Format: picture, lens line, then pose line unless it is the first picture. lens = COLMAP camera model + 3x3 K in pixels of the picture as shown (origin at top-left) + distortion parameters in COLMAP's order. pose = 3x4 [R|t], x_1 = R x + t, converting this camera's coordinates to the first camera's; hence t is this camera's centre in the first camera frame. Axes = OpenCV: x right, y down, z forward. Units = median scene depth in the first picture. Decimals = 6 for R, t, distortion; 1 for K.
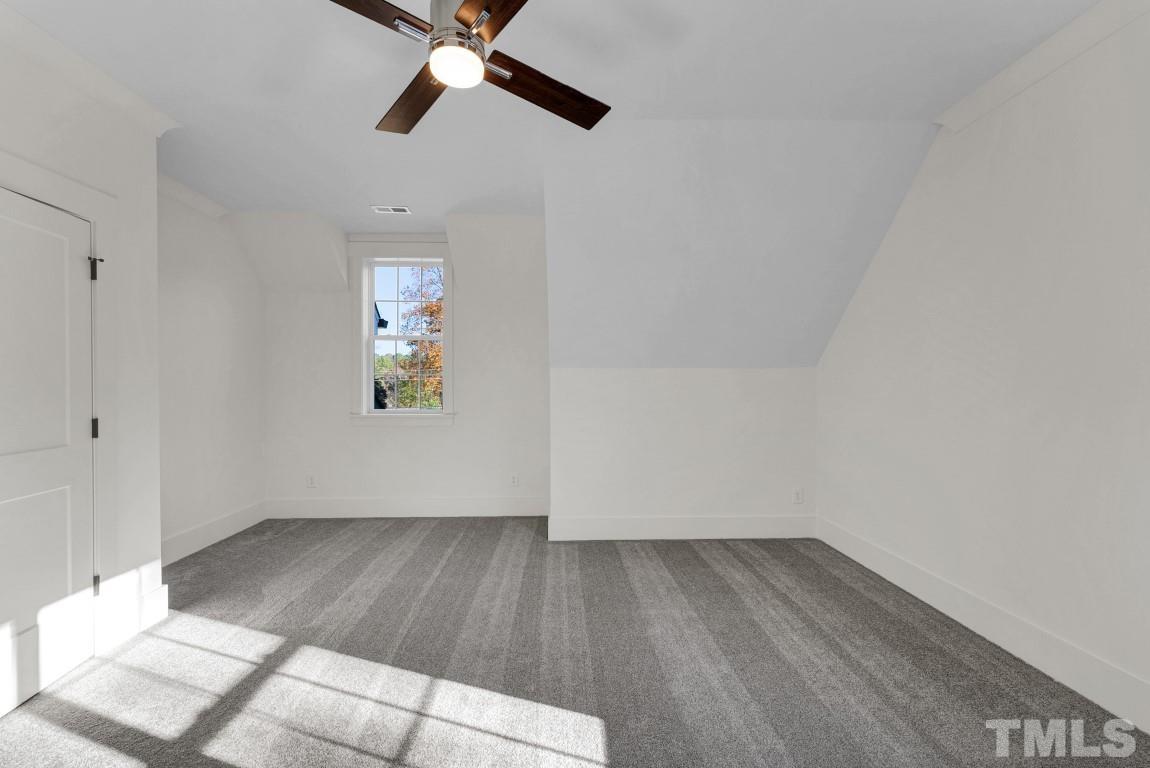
lens RADIAL K [[471.7, 0, 570.3], [0, 471.7, 390.2], [0, 0, 1]] dist [0.000671, -0.000705]
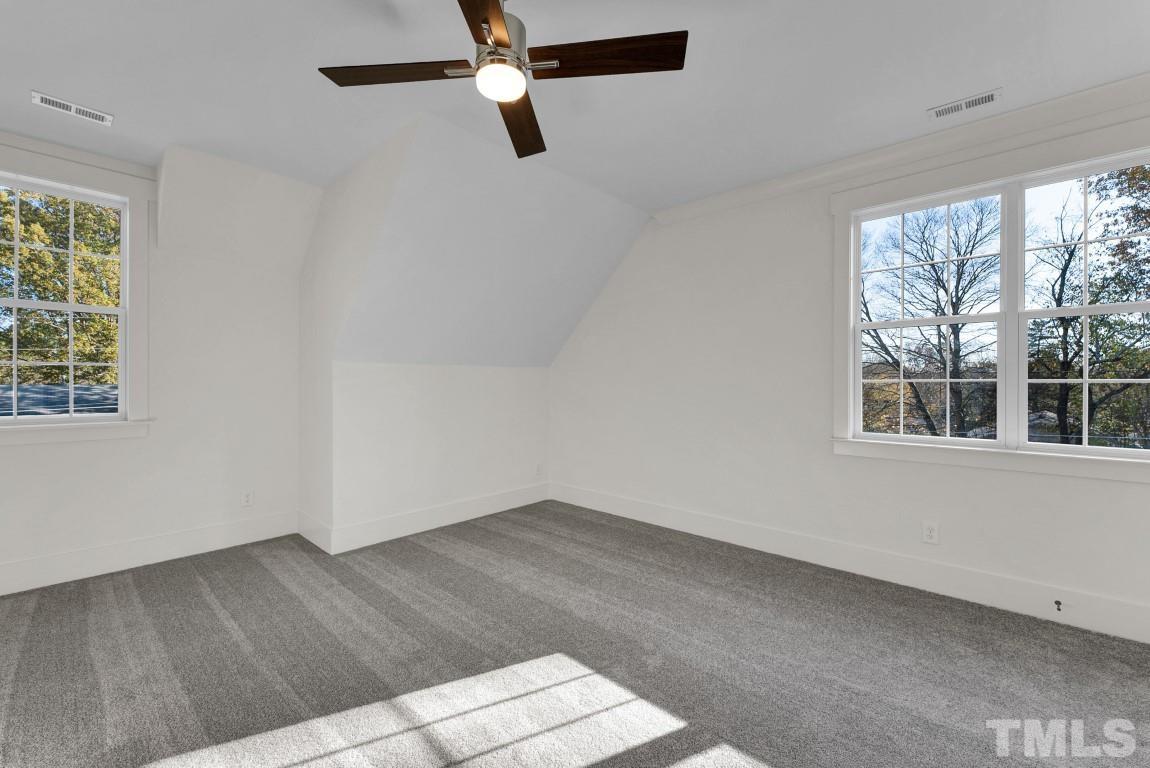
lens RADIAL K [[471.7, 0, 570.3], [0, 471.7, 390.2], [0, 0, 1]] dist [0.000671, -0.000705]
pose [[0.699145, -0.010298, 0.714906, -0.458021], [0.006218, 0.999946, 0.008323, 0.006638], [-0.714953, -0.001374, 0.699171, 0.078462]]
